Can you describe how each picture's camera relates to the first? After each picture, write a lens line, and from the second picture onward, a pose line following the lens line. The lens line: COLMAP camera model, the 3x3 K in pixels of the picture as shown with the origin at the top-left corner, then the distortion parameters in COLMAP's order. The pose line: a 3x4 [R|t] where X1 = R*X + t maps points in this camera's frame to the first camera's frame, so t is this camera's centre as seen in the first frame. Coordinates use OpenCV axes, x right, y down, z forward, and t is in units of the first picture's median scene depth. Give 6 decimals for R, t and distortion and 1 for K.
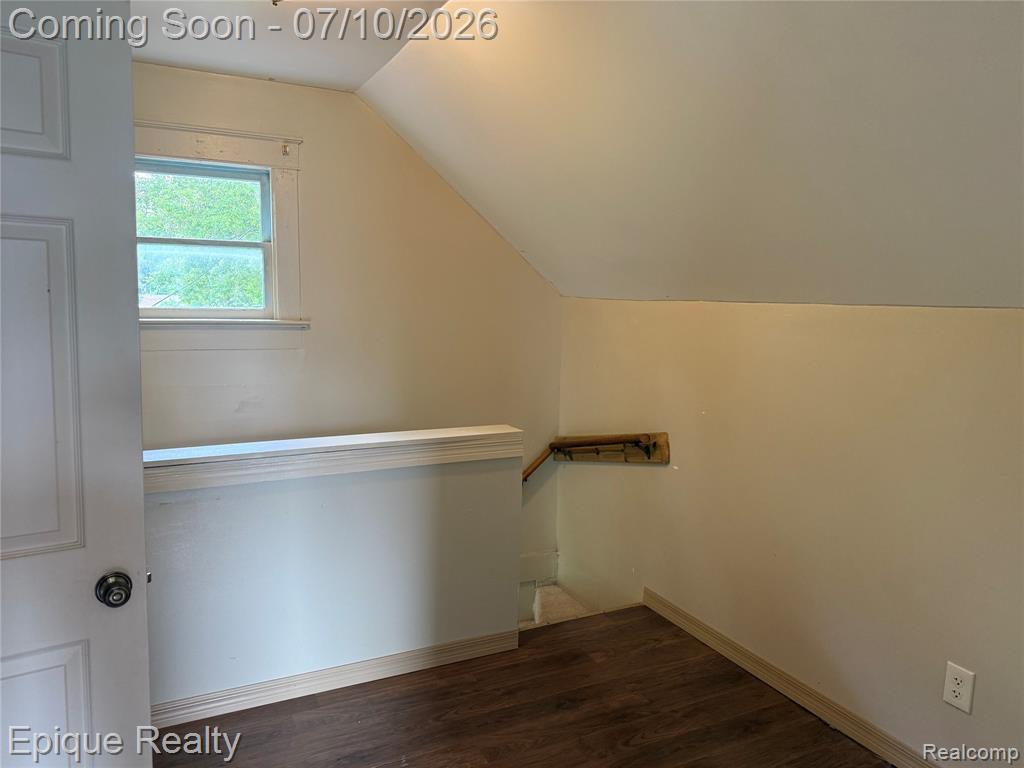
lens RADIAL K [[727.3, 0, 515.8], [0, 727.3, 394.4], [0, 0, 1]] dist [0.080129, -0.114613]
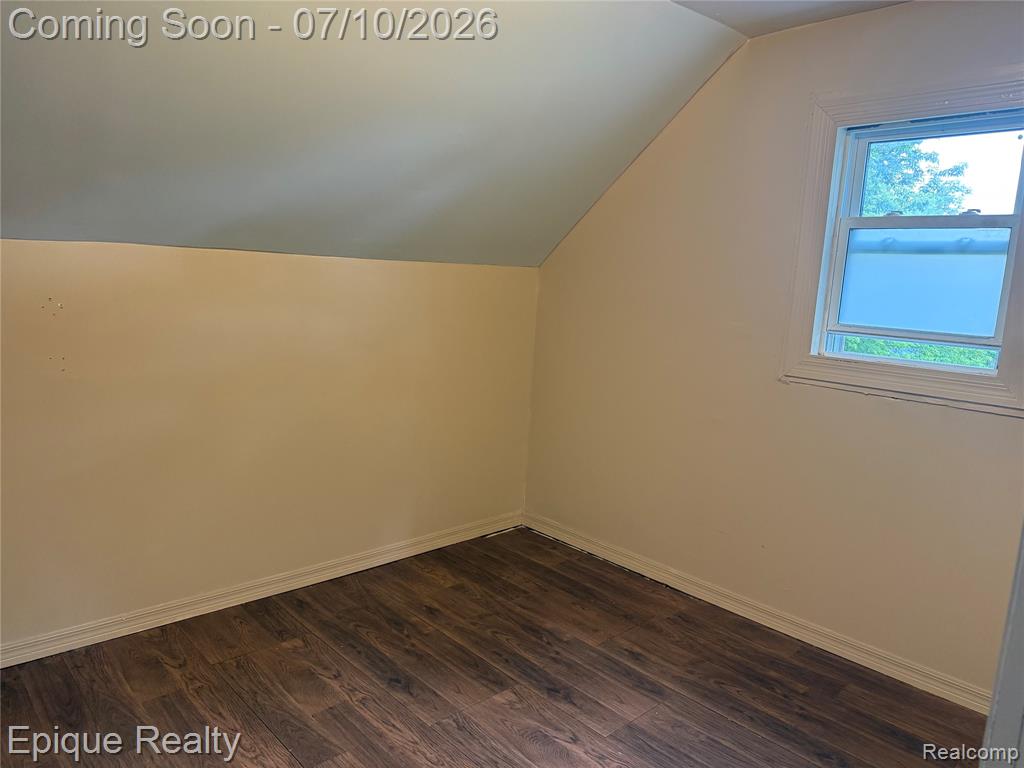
lens RADIAL K [[727.3, 0, 515.8], [0, 727.3, 394.4], [0, 0, 1]] dist [0.080129, -0.114613]
pose [[0.281330, 0.163353, -0.945605, 1.164877], [-0.163256, 0.979187, 0.120584, -0.055097], [0.945622, 0.120452, 0.302143, 0.589922]]
